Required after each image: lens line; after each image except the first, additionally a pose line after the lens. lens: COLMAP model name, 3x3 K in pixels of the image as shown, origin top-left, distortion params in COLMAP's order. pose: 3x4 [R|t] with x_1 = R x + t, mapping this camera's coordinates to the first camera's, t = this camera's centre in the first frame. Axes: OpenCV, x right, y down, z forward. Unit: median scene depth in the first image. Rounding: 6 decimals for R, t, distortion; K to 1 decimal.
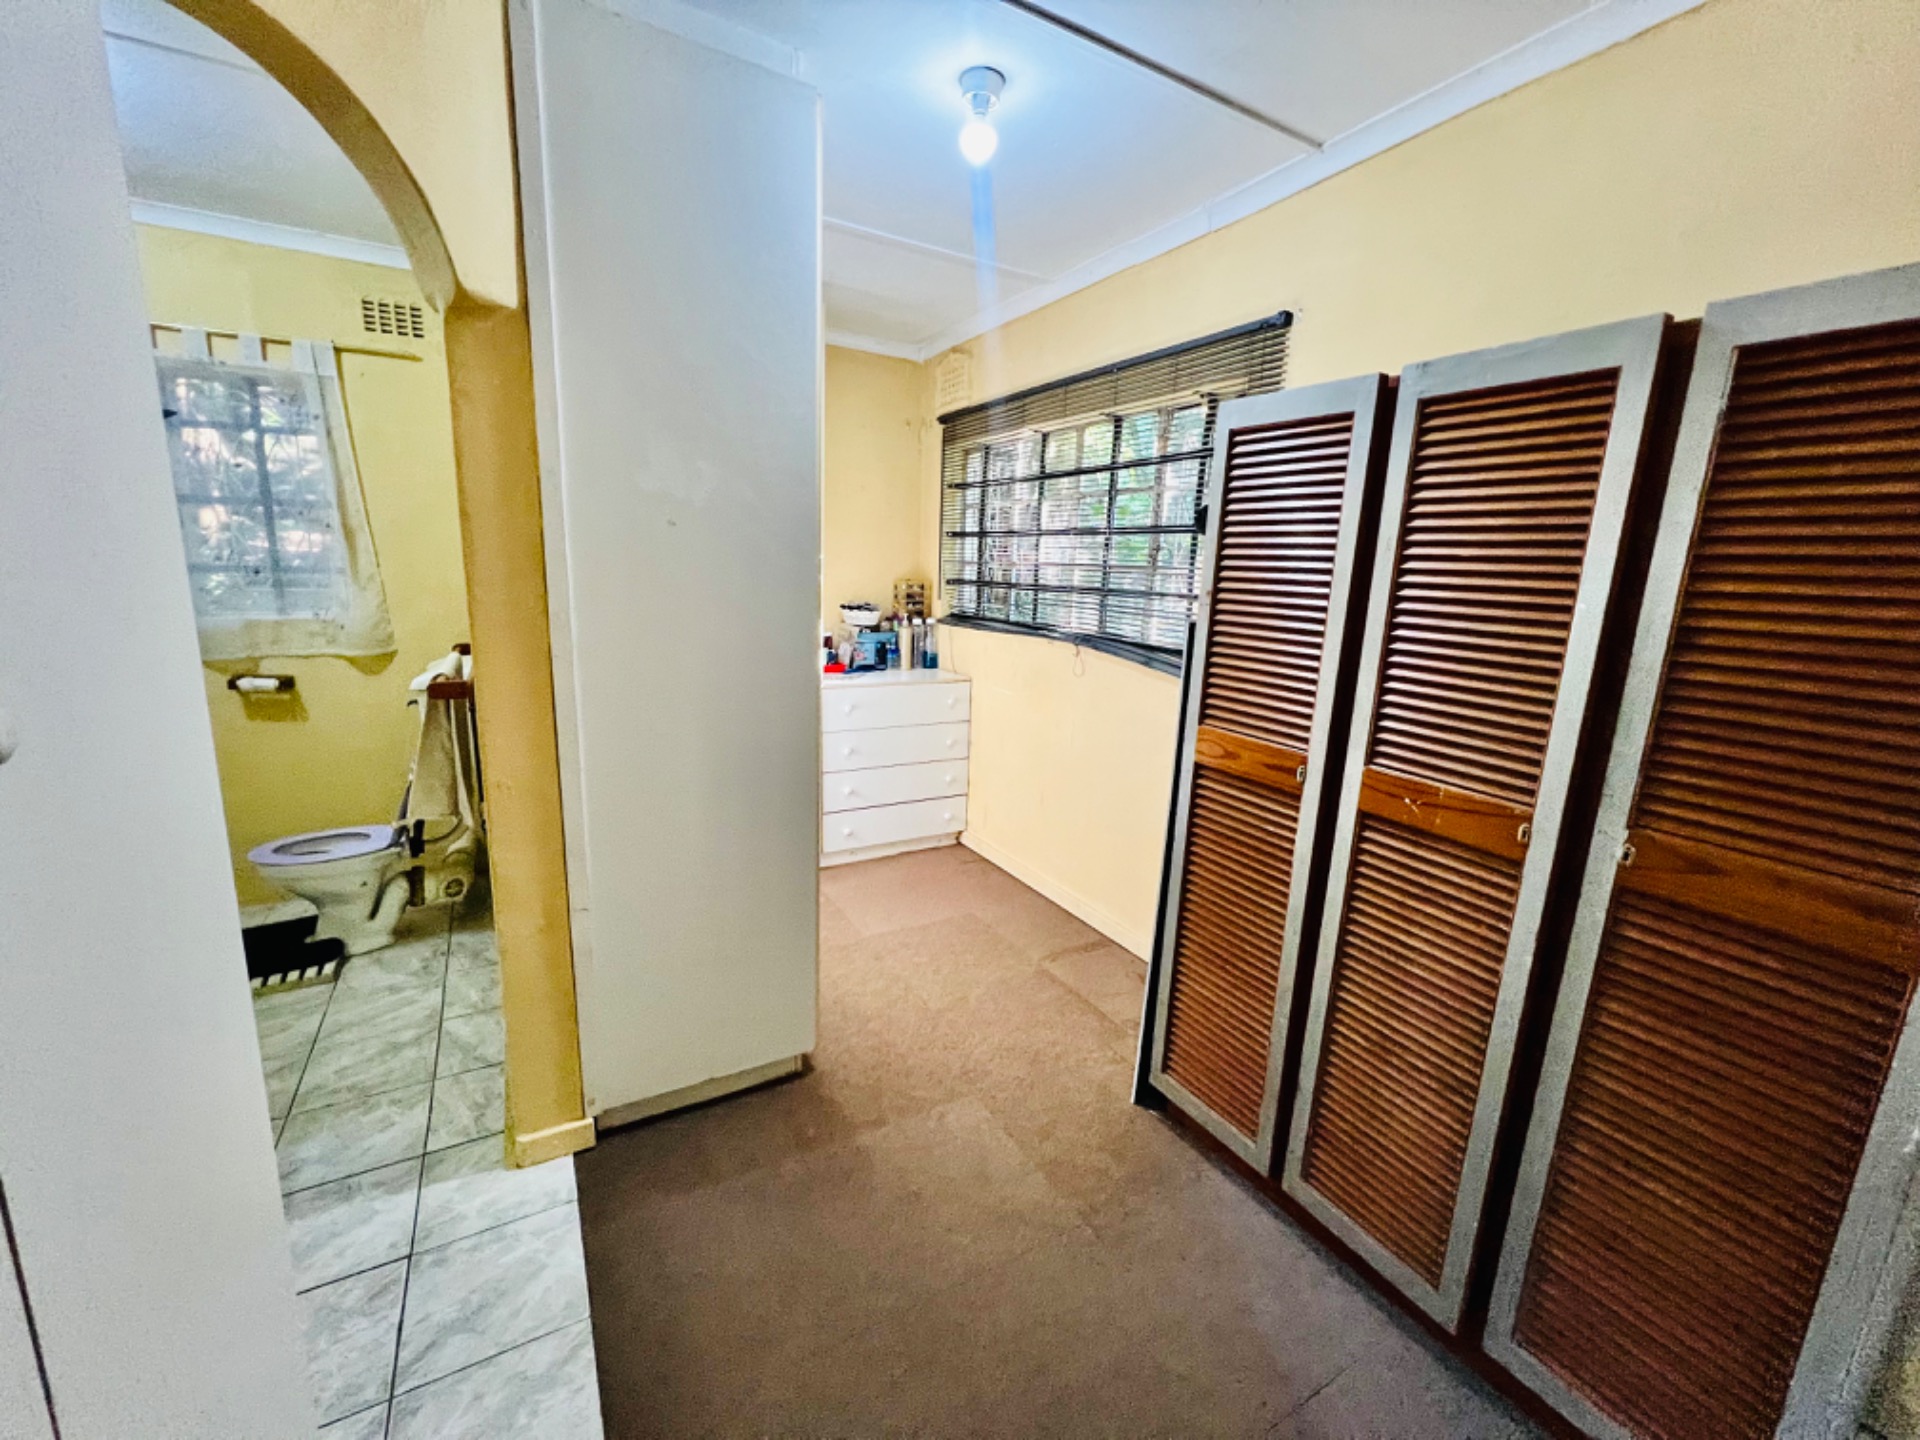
lens RADIAL K [[779.4, 0, 960.3], [0, 779.4, 710.6], [0, 0, 1]] dist [-0.004705, 0.000247]
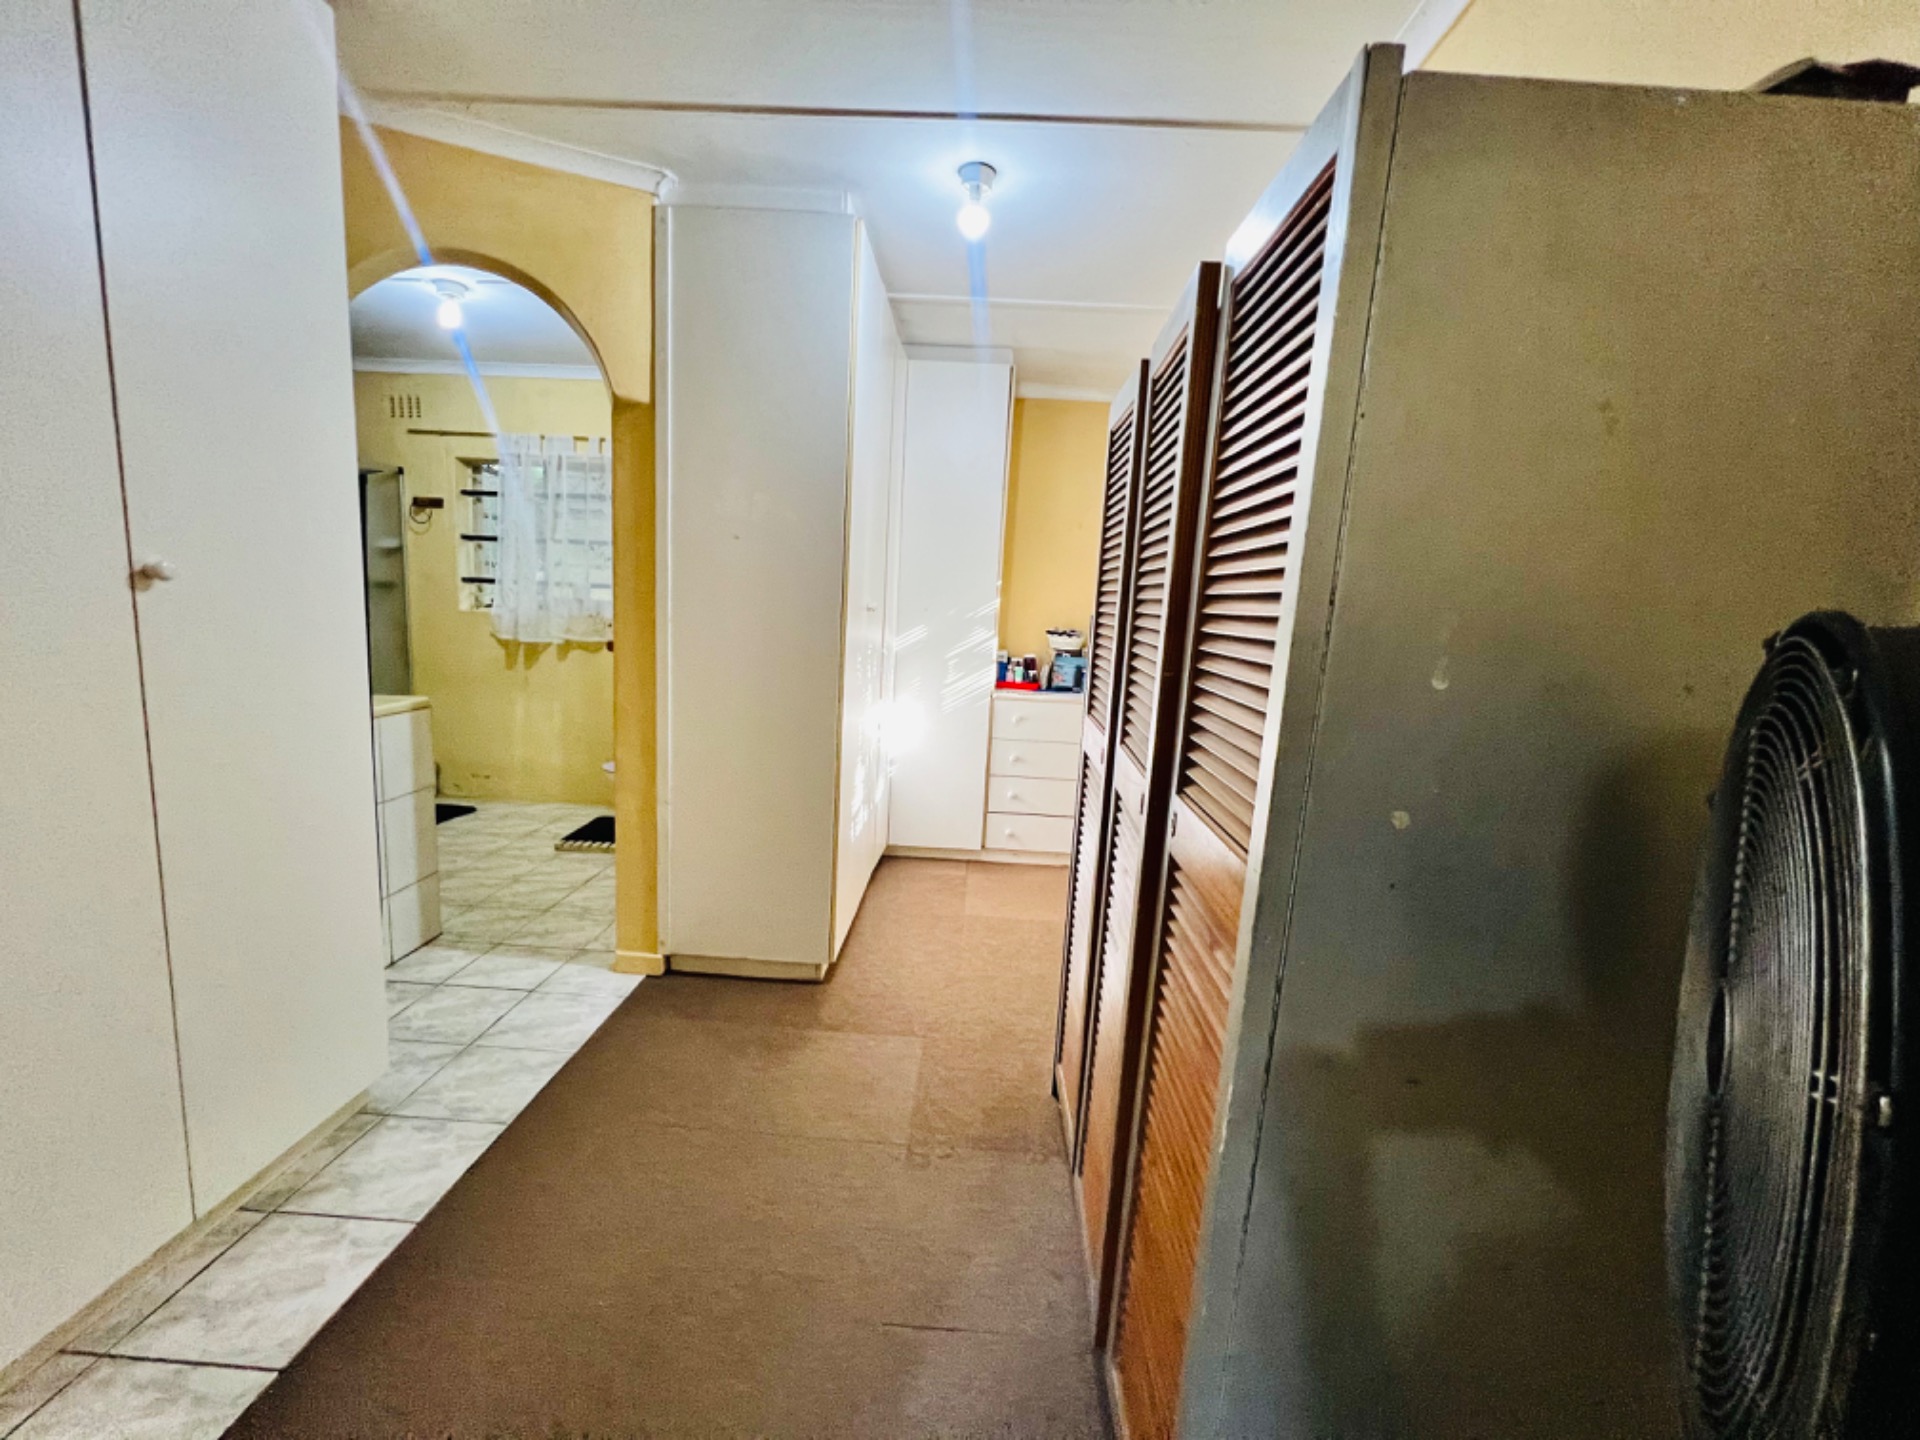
lens RADIAL K [[779.4, 0, 952.3], [0, 779.4, 707.0], [0, 0, 1]] dist [-0.004705, 0.000247]
pose [[0.845983, 0.081756, -0.526906, 0.456372], [-0.122431, 0.991557, -0.042717, 0.048801], [0.518965, 0.100647, 0.848850, 0.019084]]
